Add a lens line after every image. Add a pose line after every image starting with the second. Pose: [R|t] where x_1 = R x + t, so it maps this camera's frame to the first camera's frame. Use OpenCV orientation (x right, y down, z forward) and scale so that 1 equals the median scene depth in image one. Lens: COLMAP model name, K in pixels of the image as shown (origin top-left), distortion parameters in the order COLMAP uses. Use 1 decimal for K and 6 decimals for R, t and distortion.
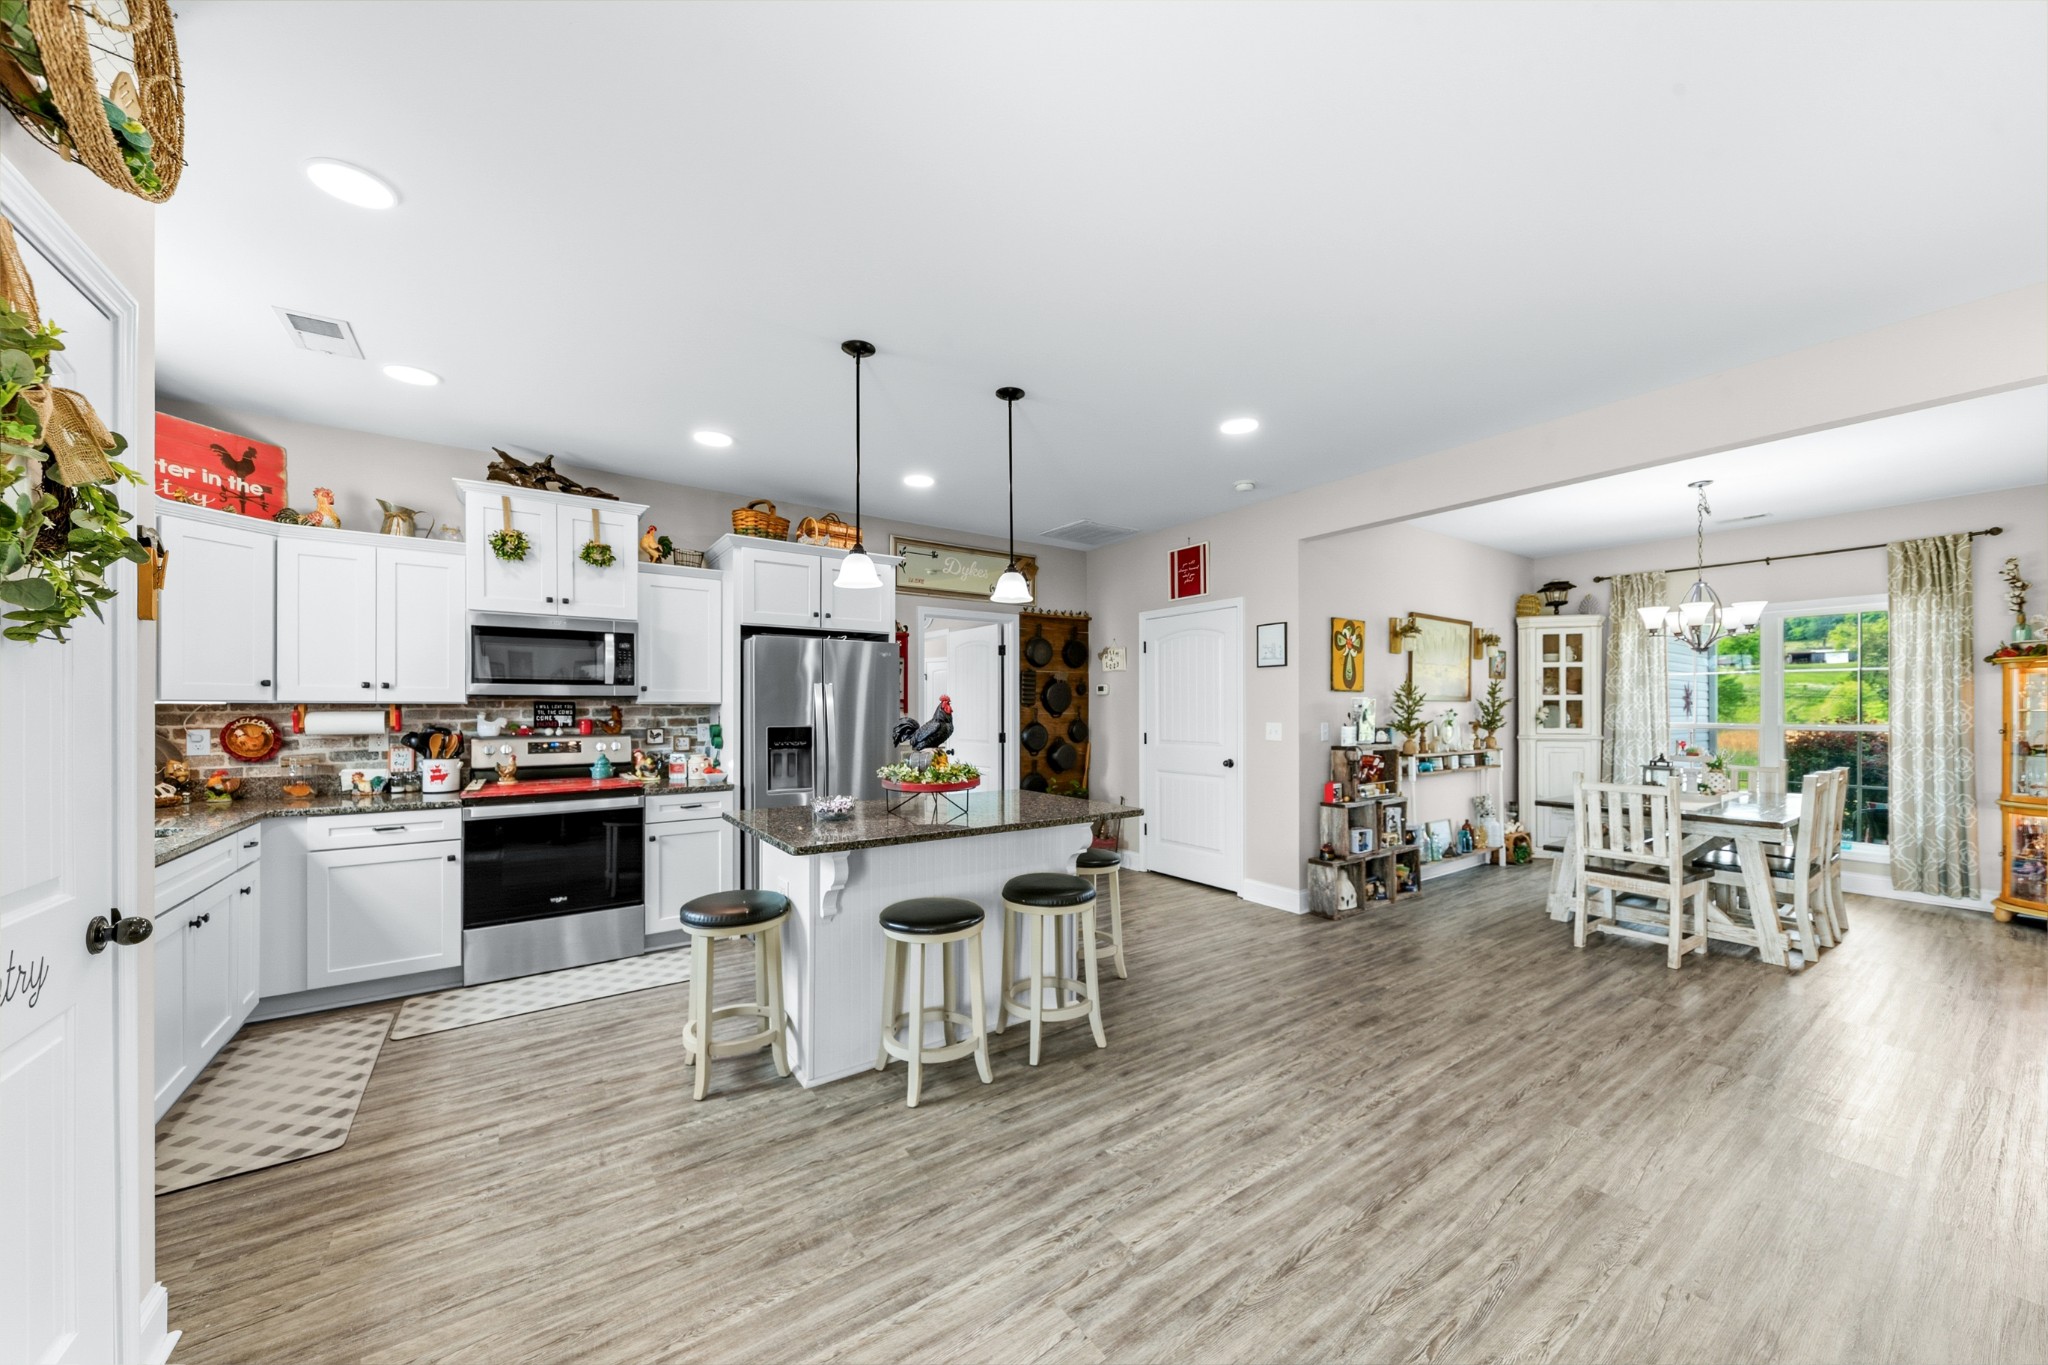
lens RADIAL K [[723.7, 0, 1028.7], [0, 723.7, 709.9], [0, 0, 1]] dist [0.017720, -0.006864]
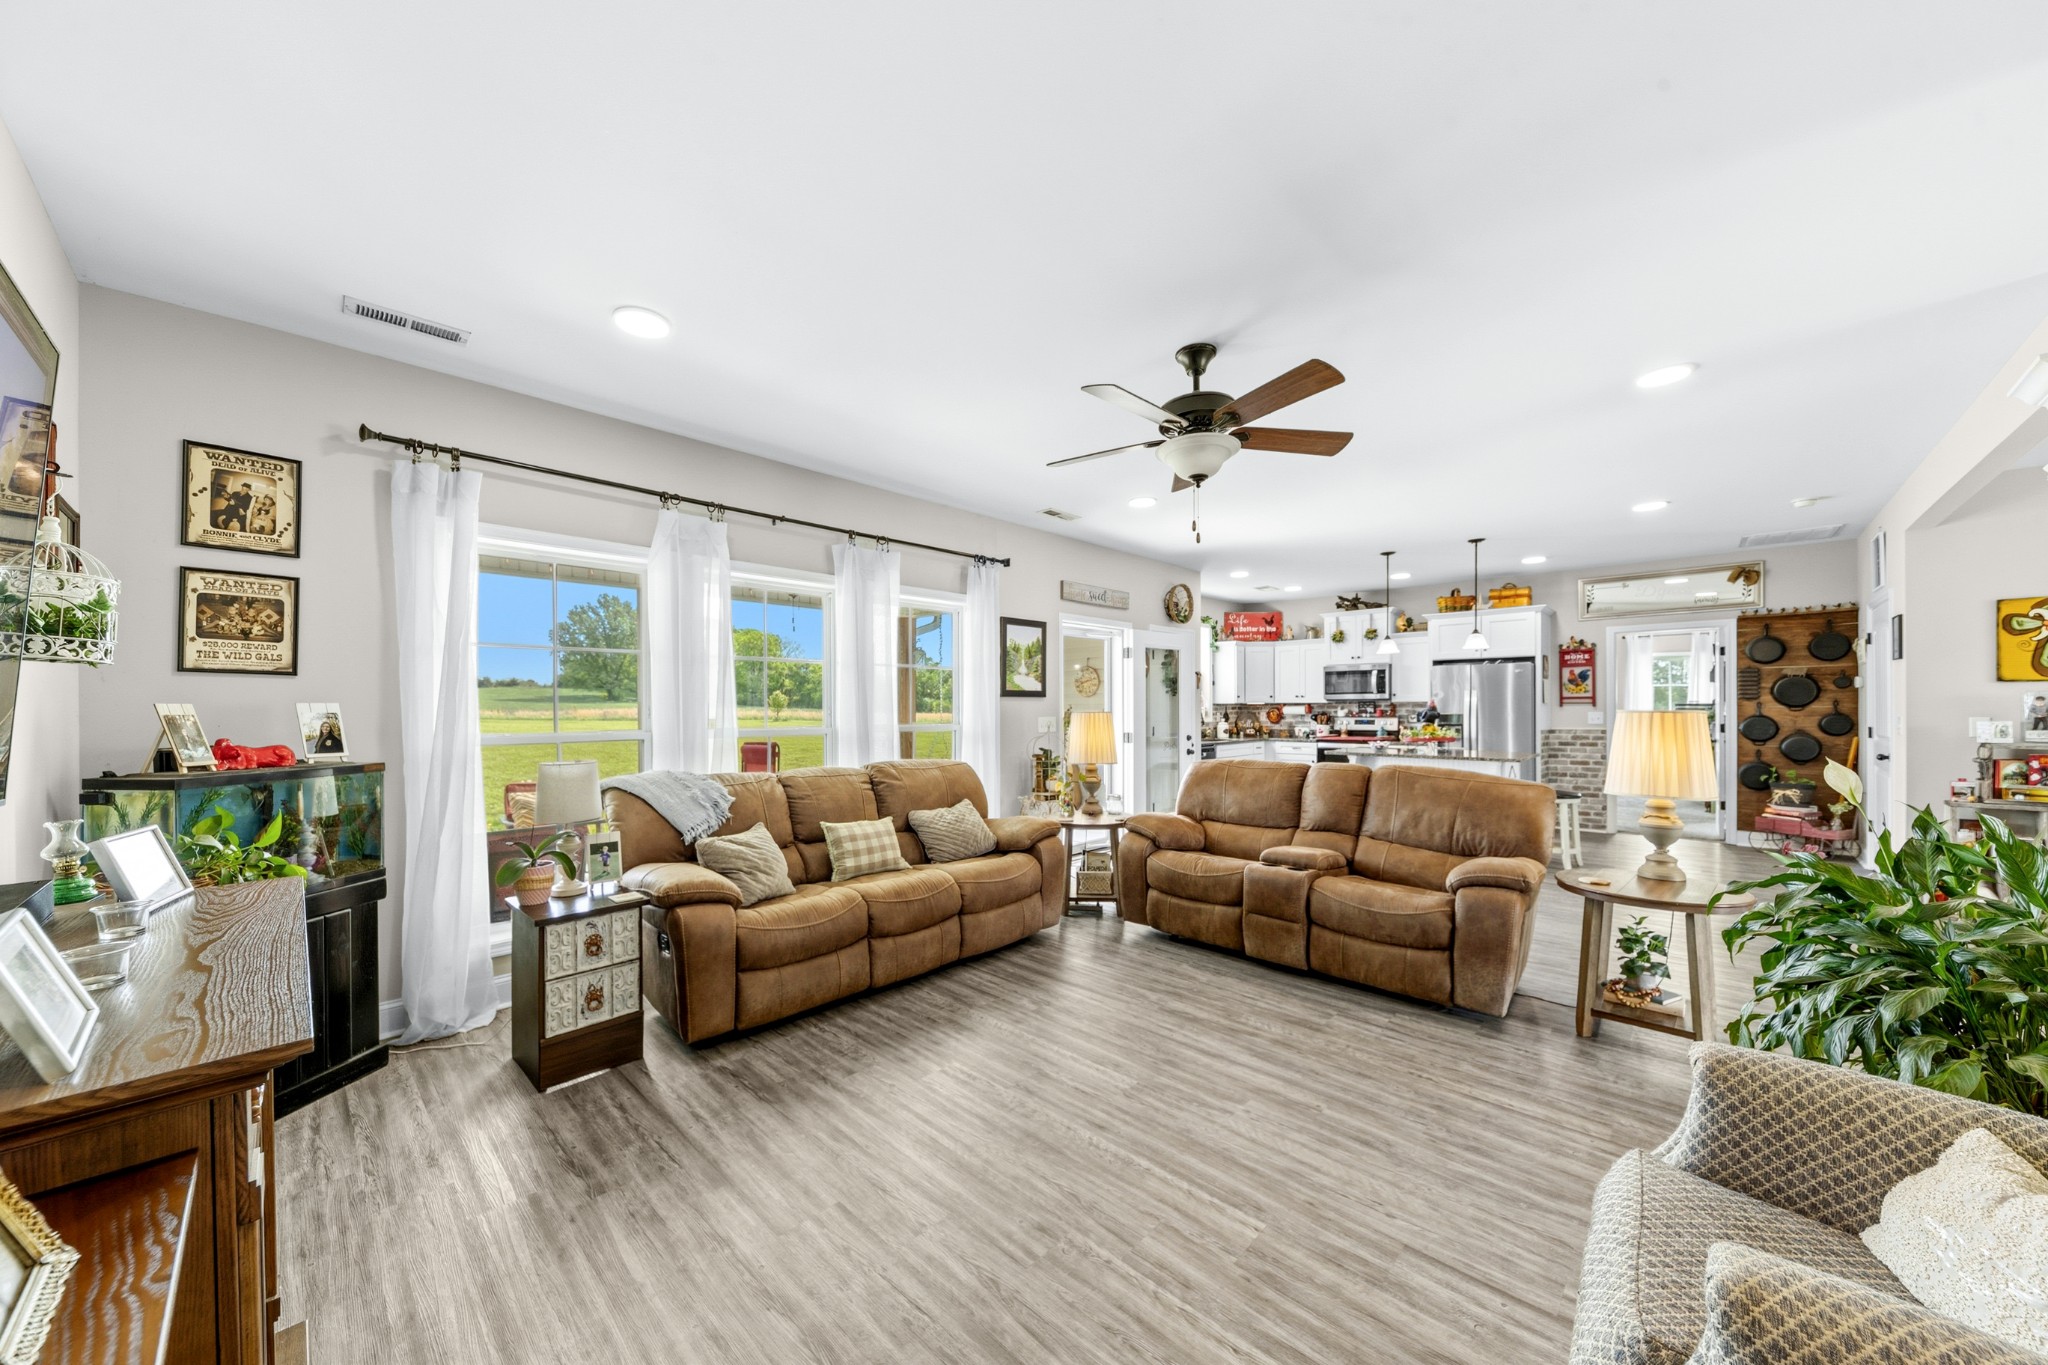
lens RADIAL K [[723.7, 0, 1028.7], [0, 723.7, 709.9], [0, 0, 1]] dist [0.017720, -0.006864]
pose [[0.193712, 0.003935, -0.981051, 1.411759], [0.004418, 0.999978, 0.004884, -0.000886], [0.981048, -0.005280, 0.193691, -0.463086]]
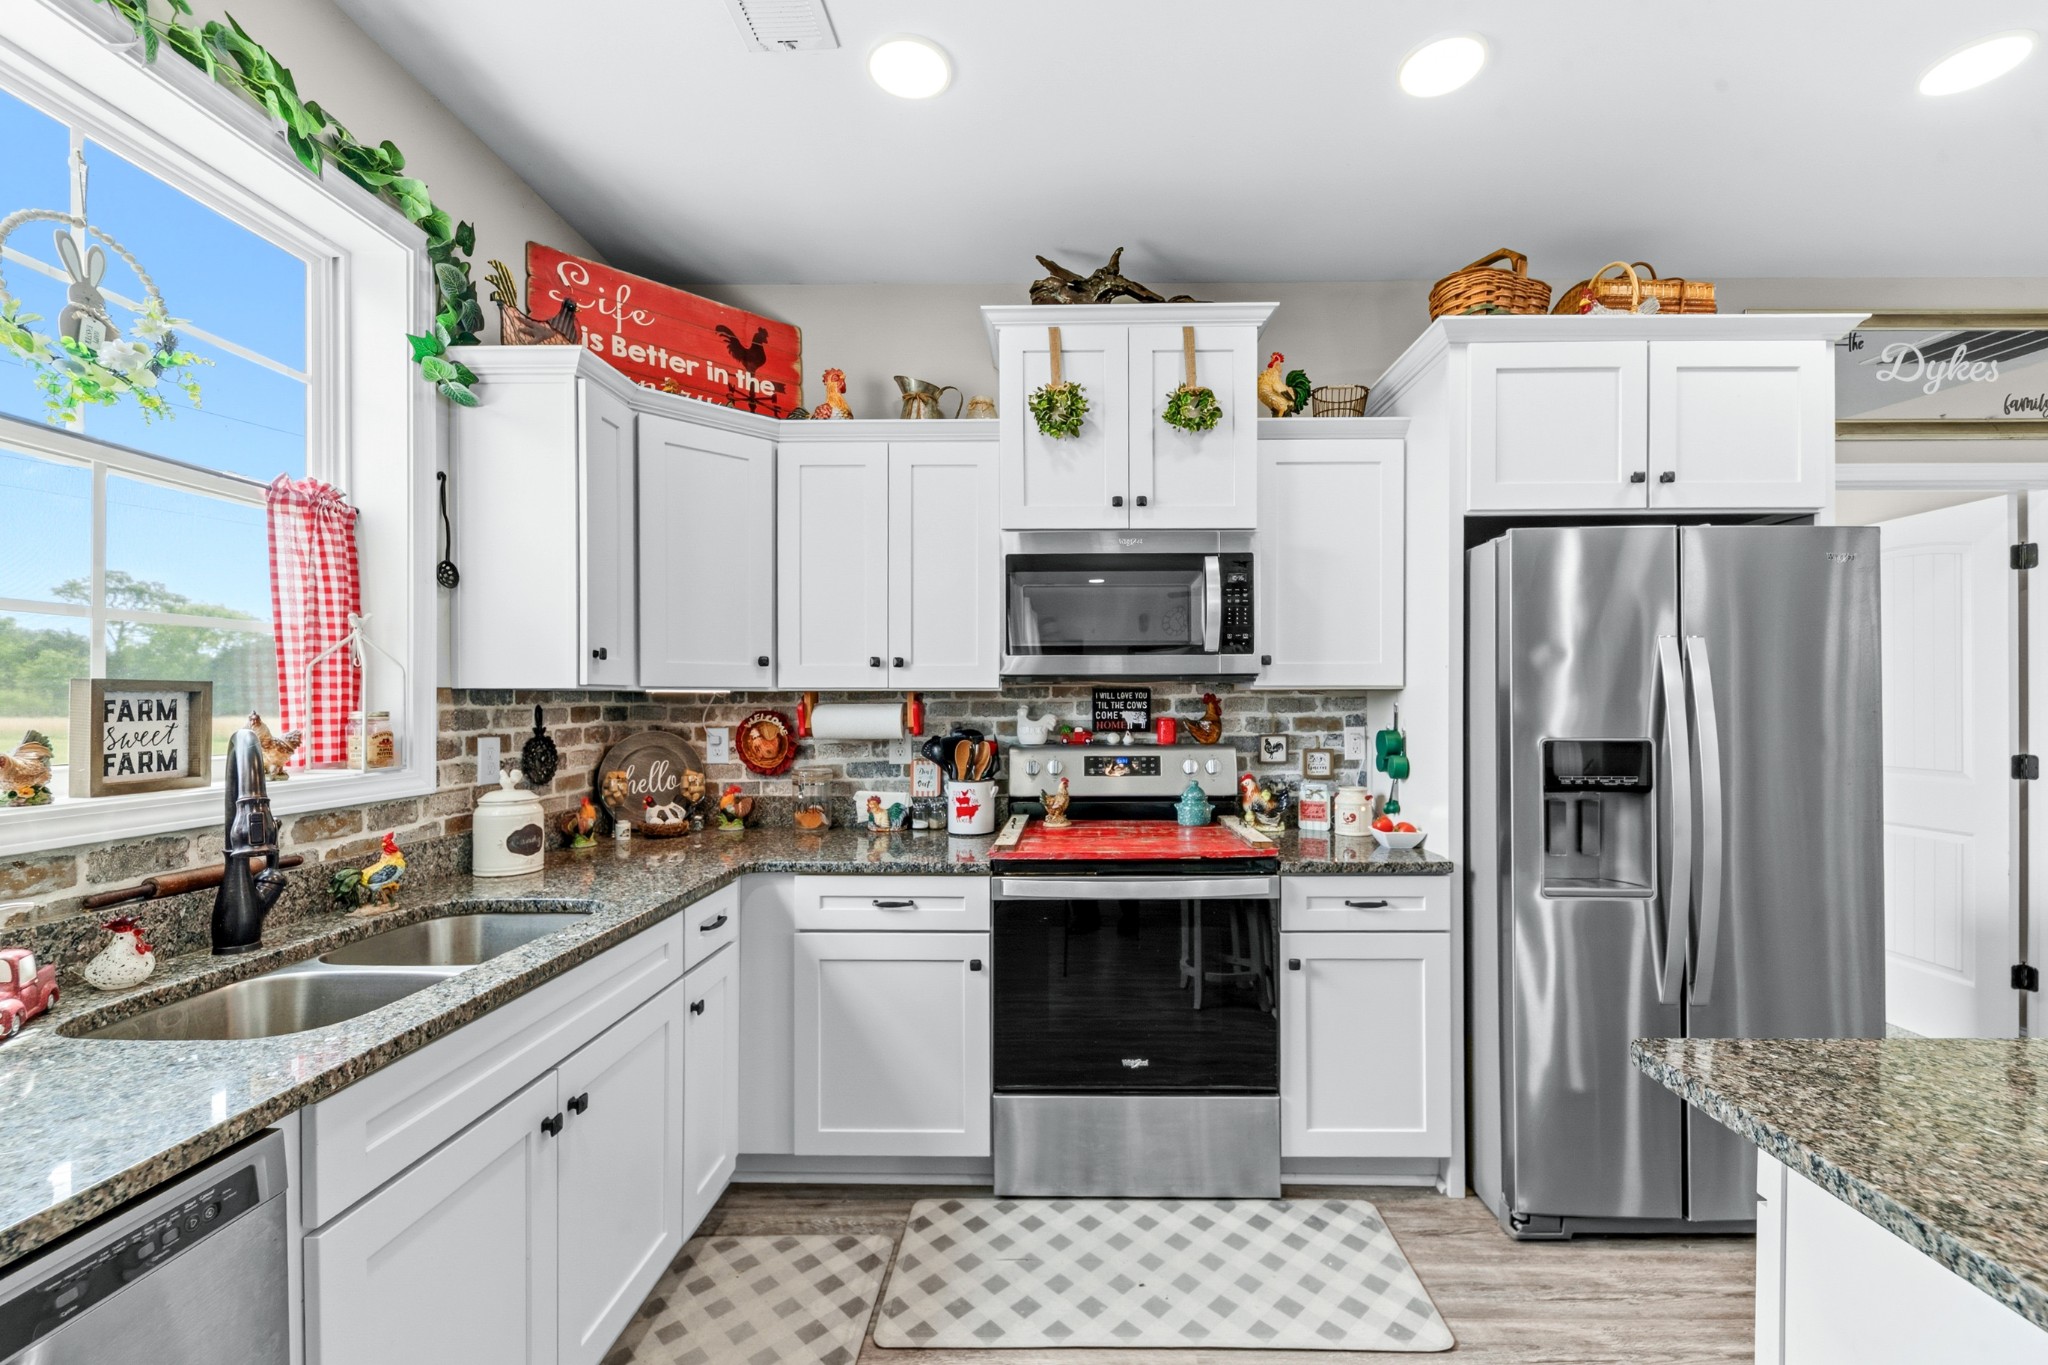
lens RADIAL K [[819.6, 0, 1046.6], [0, 819.6, 714.4], [0, 0, 1]] dist [0.001407, -0.005553]
pose [[0.803561, 0.007314, -0.595177, -0.328752], [0.001506, 0.999896, 0.014321, 0.001044], [0.595220, -0.012405, 0.803467, 0.465322]]
